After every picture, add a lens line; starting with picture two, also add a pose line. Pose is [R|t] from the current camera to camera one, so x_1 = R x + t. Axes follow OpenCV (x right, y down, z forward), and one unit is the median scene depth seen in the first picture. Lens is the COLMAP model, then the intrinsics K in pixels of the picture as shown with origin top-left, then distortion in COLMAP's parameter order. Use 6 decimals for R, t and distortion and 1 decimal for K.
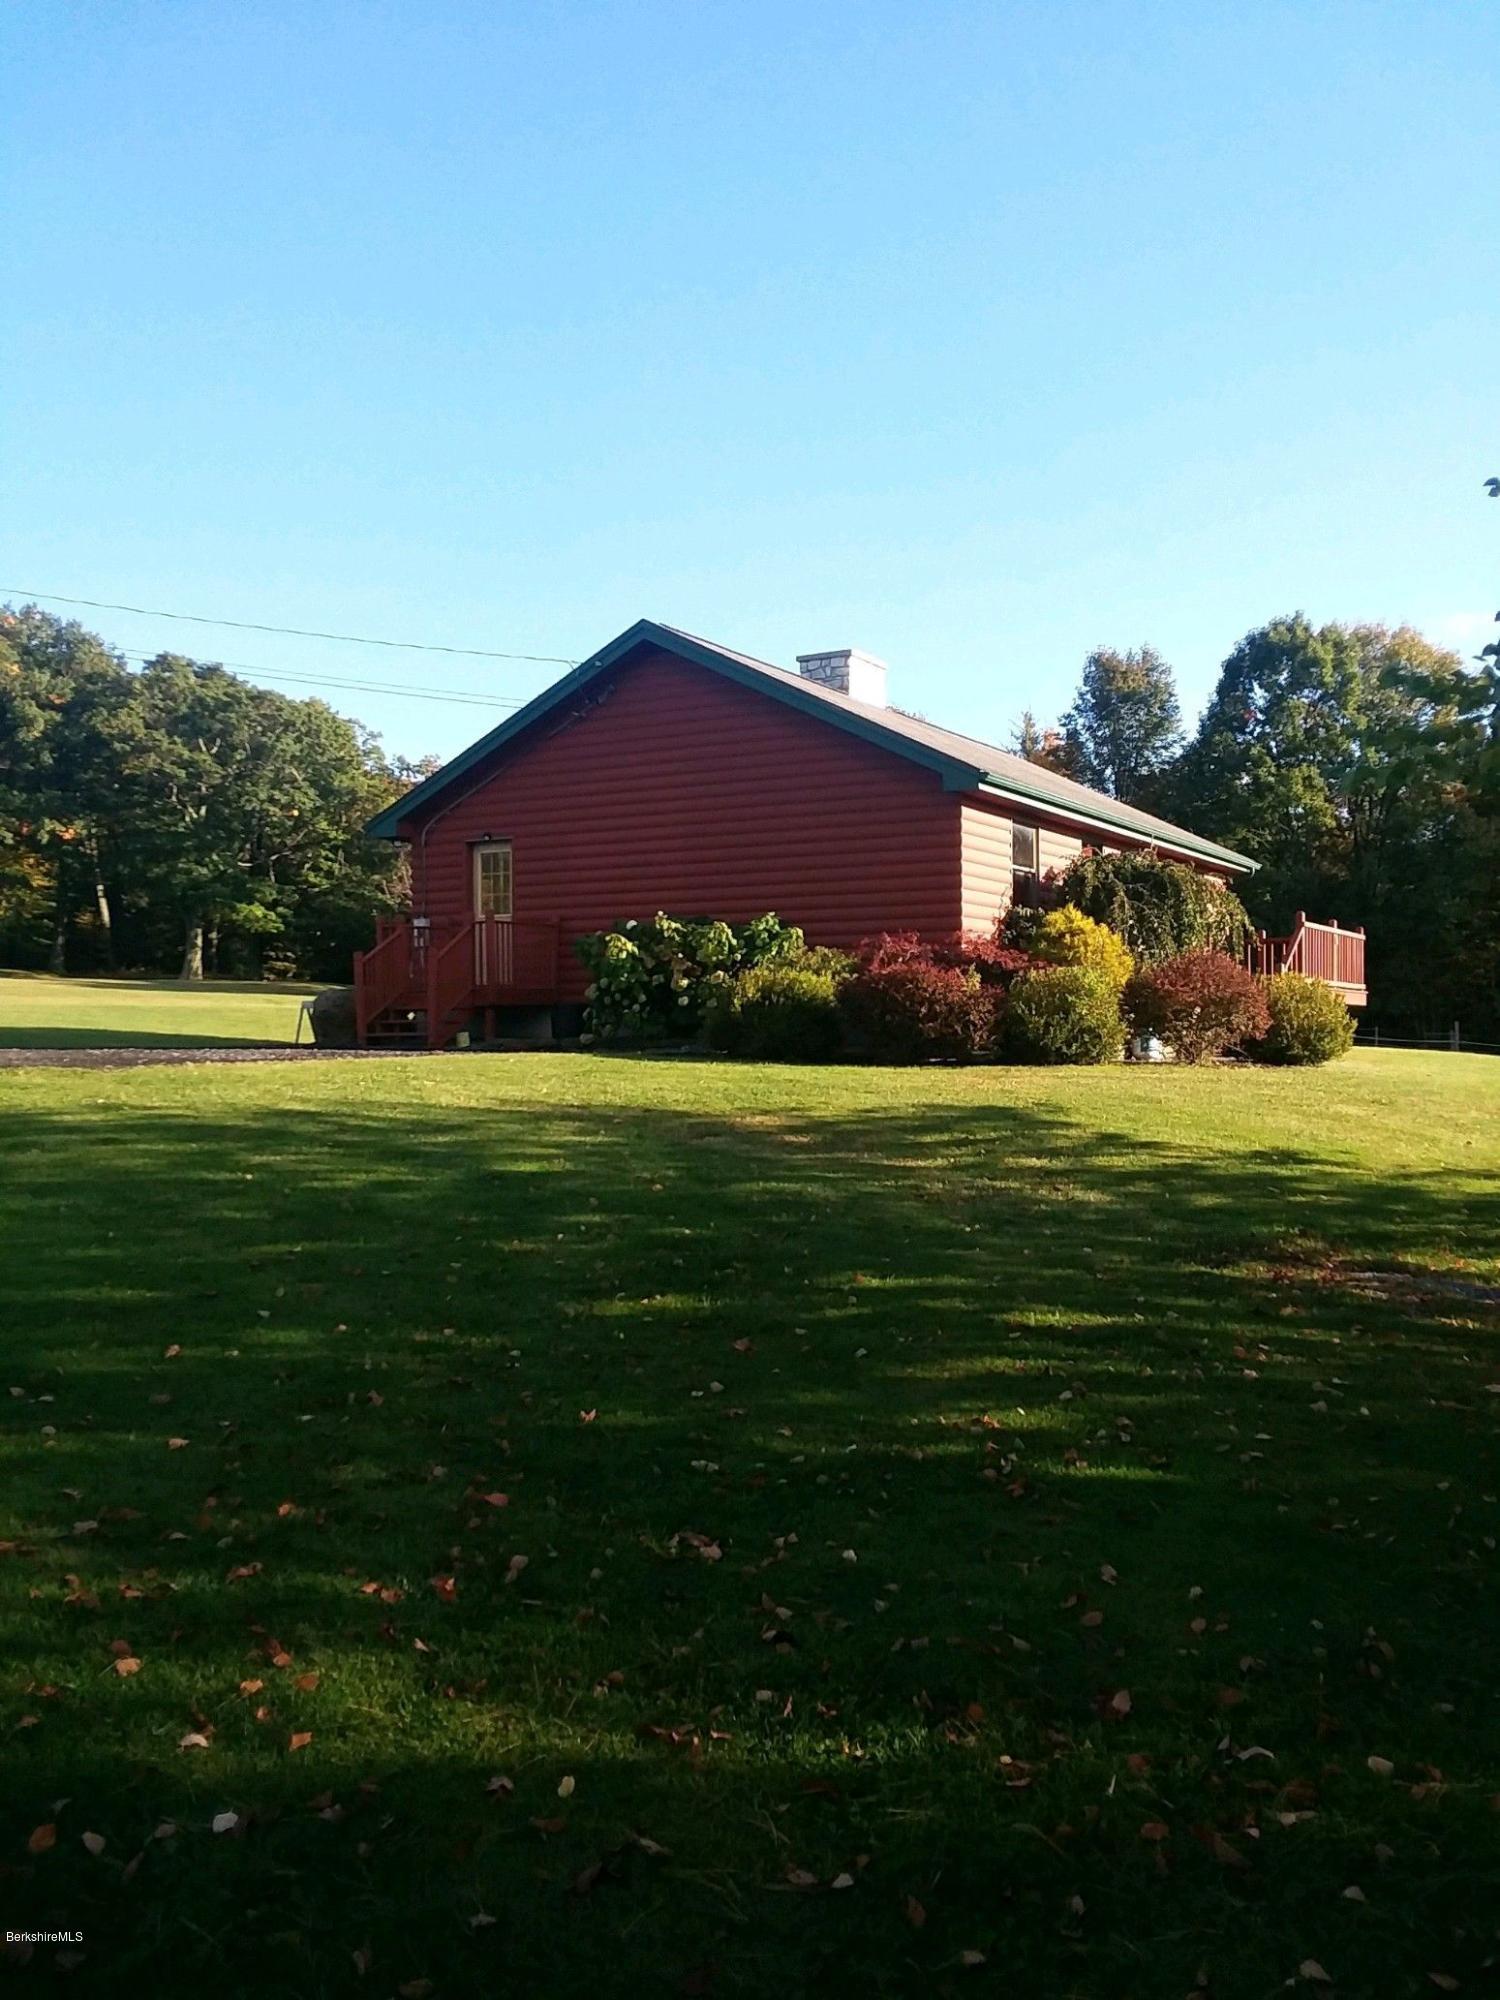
lens RADIAL K [[1642.7, 0, 750.0], [0, 1642.7, 1000.0], [0, 0, 1]] dist [0.055679, -0.000666]
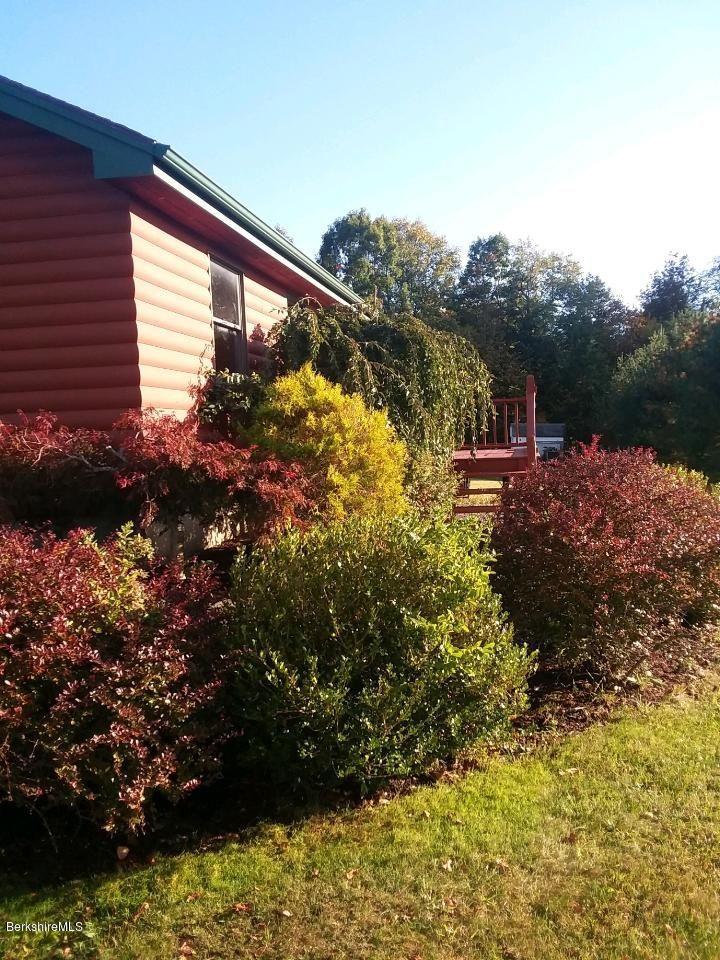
lens RADIAL K [[788.5, 0, 360.0], [0, 788.5, 480.0], [0, 0, 1]] dist [0.055679, -0.000666]
pose [[0.940322, -0.055492, 0.335730, 0.100446], [0.032309, 0.996716, 0.074252, -0.033052], [-0.338748, -0.058974, 0.939027, 0.654711]]
